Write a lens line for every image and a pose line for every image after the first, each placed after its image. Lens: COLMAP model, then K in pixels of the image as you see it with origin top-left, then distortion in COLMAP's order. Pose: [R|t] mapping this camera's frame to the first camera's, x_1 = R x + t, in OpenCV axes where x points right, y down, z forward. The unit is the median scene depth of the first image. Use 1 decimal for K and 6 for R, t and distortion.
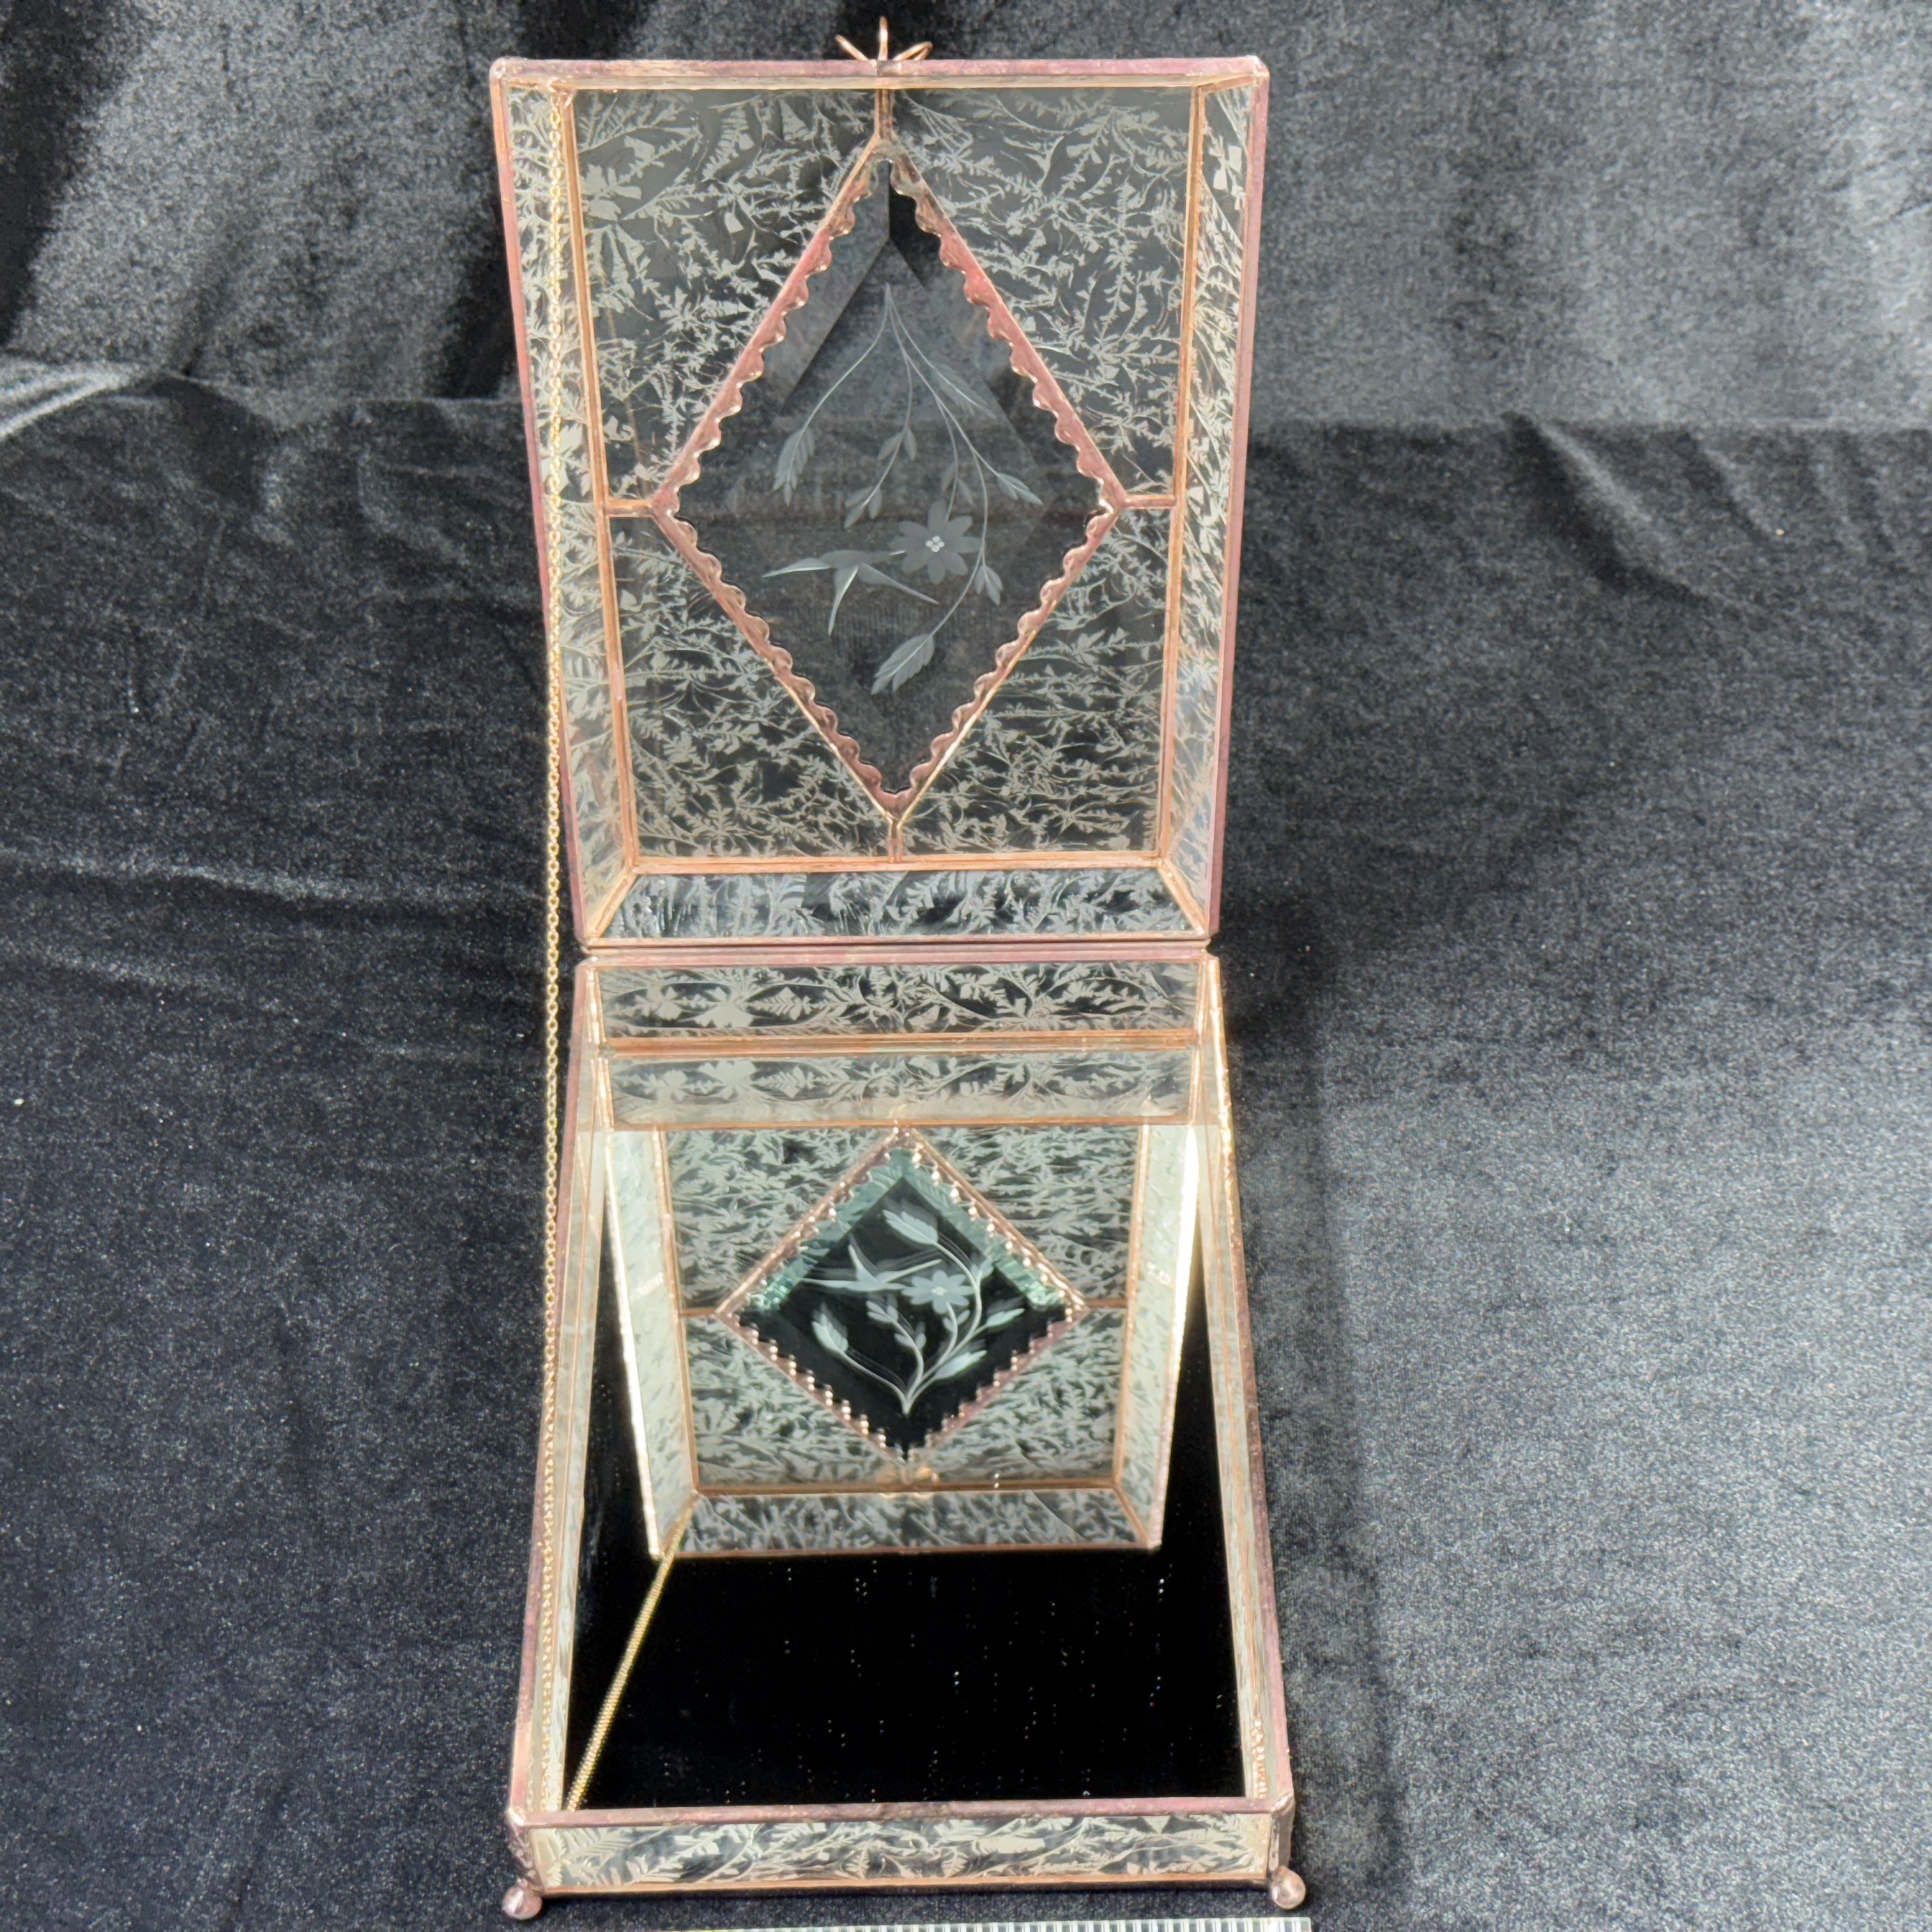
lens RADIAL K [[3735.8, 0, 960.2], [0, 3735.8, 965.8], [0, 0, 1]] dist [0.173600, 0.000000]
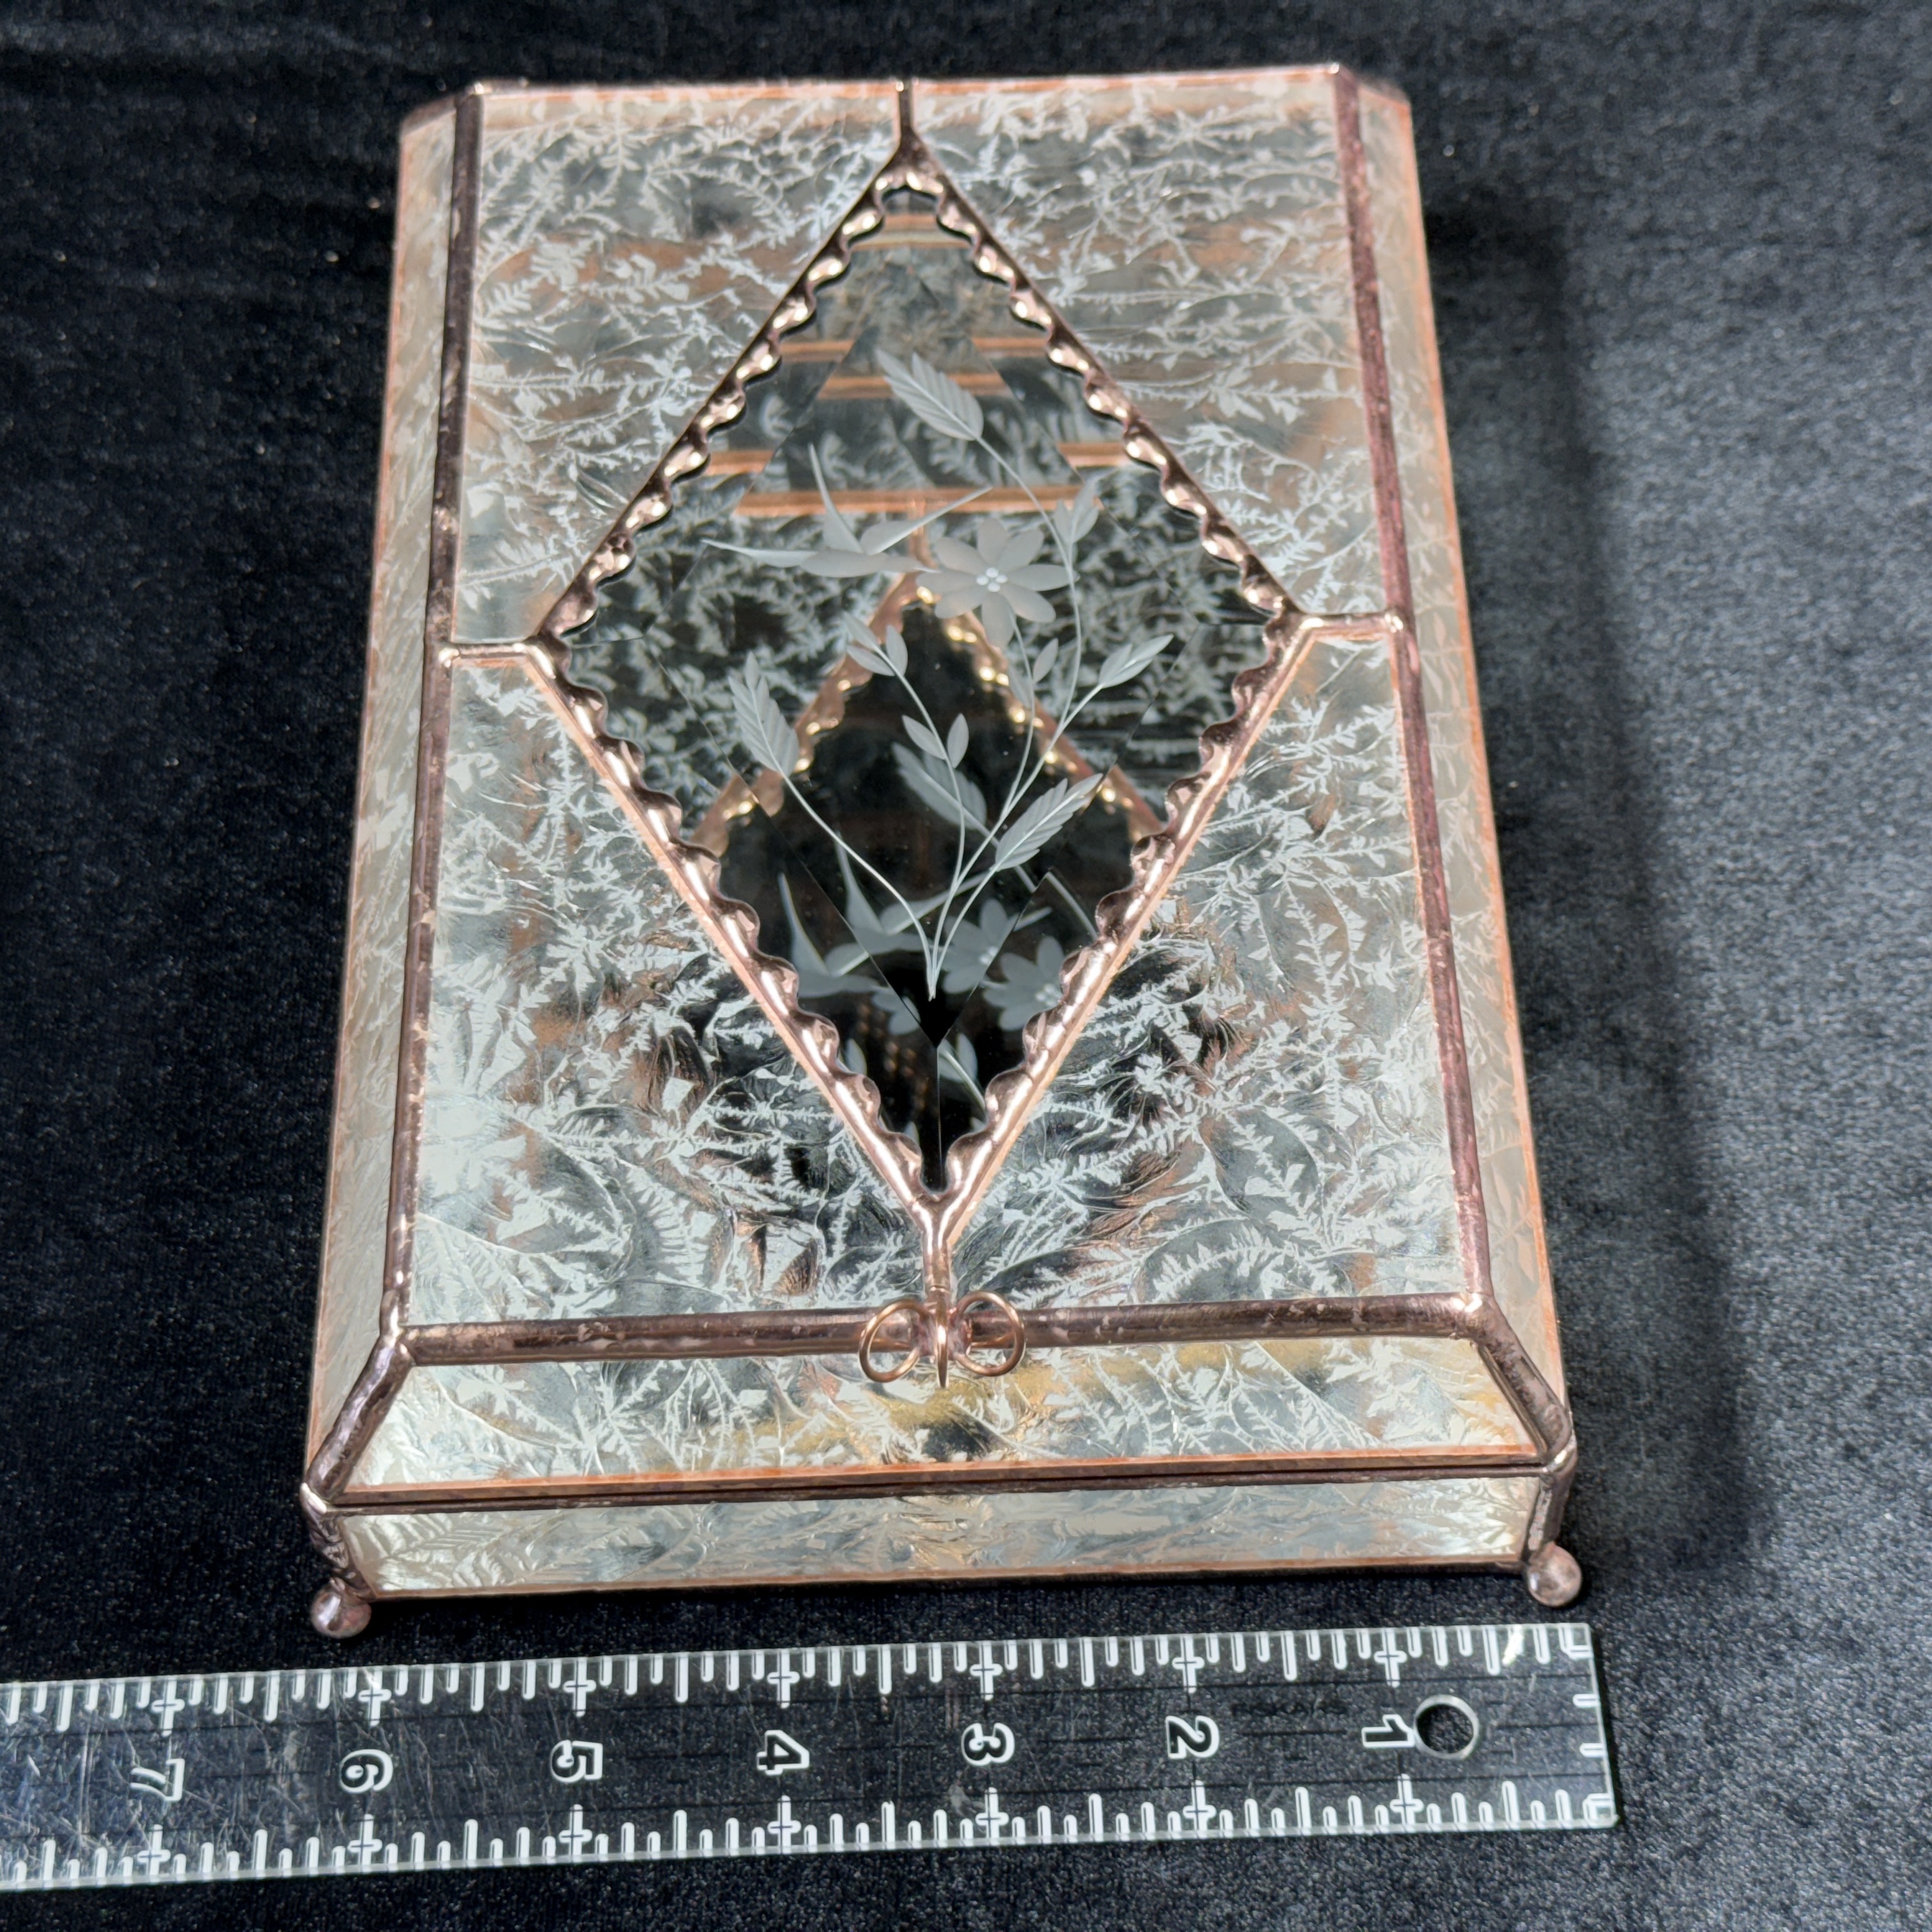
lens RADIAL K [[3735.8, 0, 957.4], [0, 3735.8, 951.7], [0, 0, 1]] dist [0.173600, 0.000000]
pose [[0.999922, -0.012368, -0.001838, -0.009301], [0.012501, 0.985816, 0.167363, 0.031491], [-0.000258, -0.167373, 0.985894, 0.356697]]
